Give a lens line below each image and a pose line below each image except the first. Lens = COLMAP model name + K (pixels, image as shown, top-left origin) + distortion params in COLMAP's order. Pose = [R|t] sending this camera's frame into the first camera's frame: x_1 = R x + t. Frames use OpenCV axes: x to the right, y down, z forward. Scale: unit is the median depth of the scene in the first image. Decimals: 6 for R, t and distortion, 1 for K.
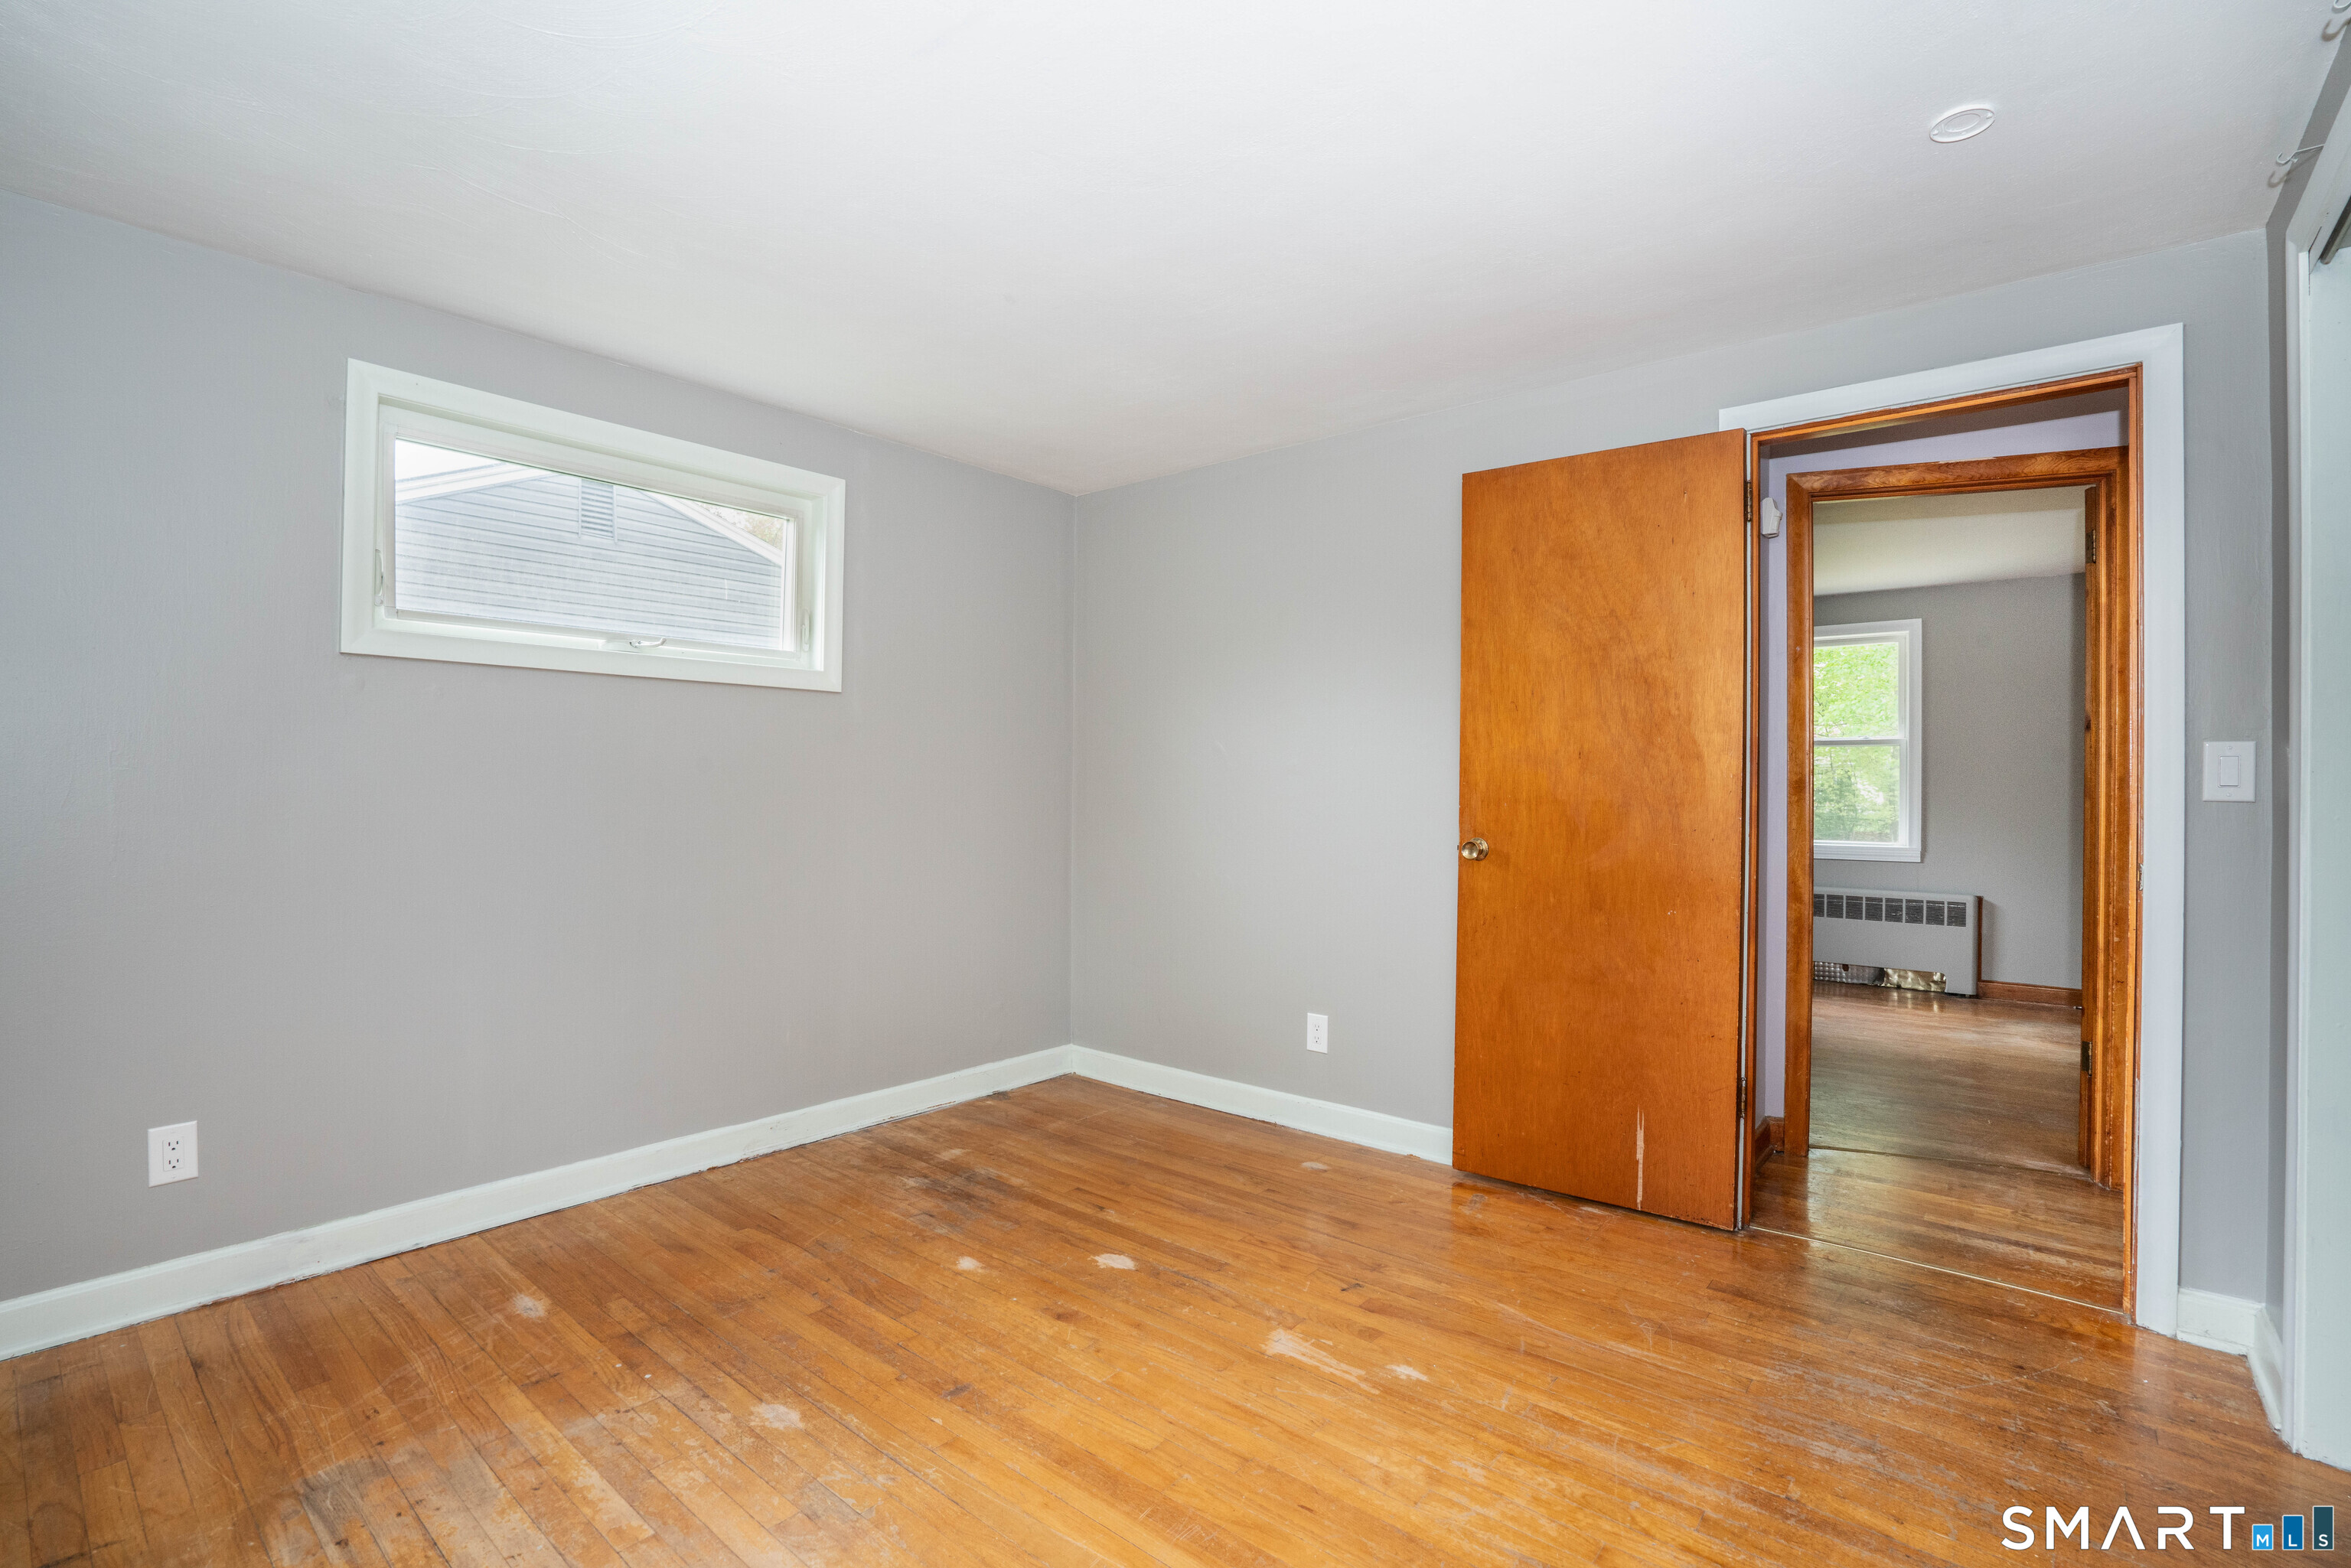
lens RADIAL K [[1069.7, 0, 1175.5], [0, 1069.7, 784.0], [0, 0, 1]] dist [-0.055375, 0.015279]
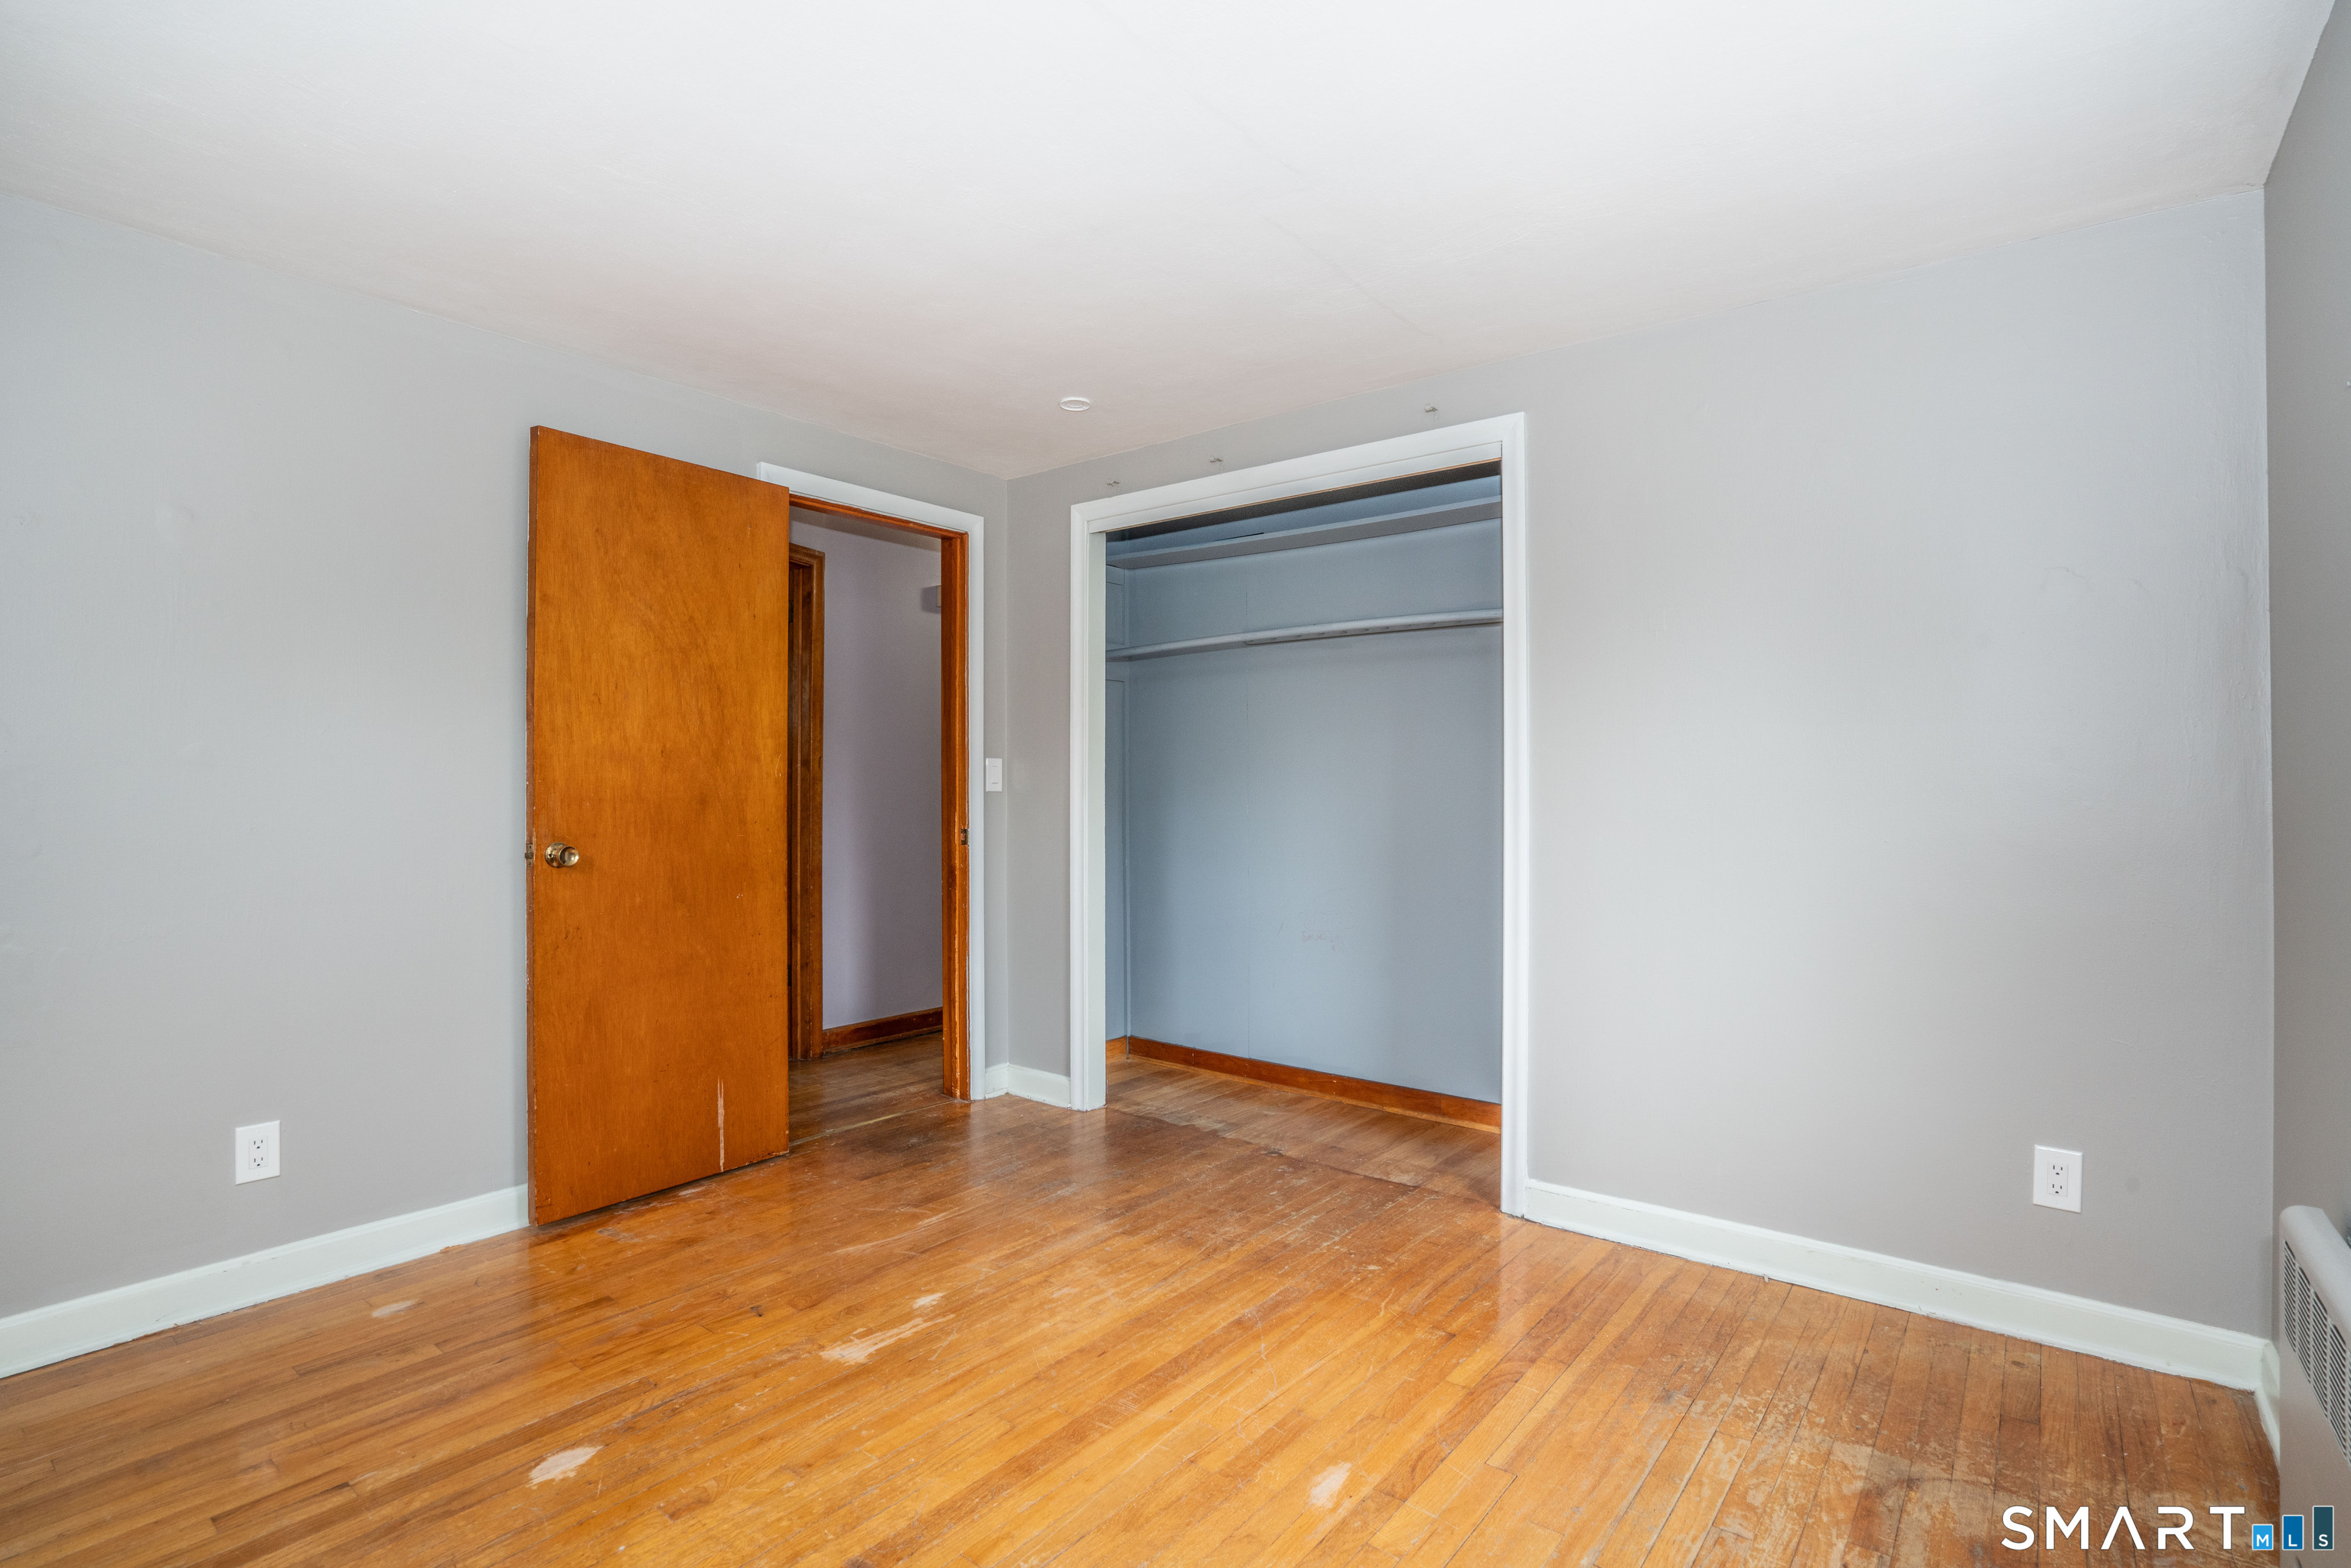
lens RADIAL K [[1129.2, 0, 1175.5], [0, 1129.2, 784.0], [0, 0, 1]] dist [-0.061384, 0.022832]
pose [[-0.035591, -0.004169, 0.999358, -0.712736], [-0.003831, 0.999985, 0.004036, -0.004415], [-0.999359, -0.003685, -0.035606, 0.556605]]
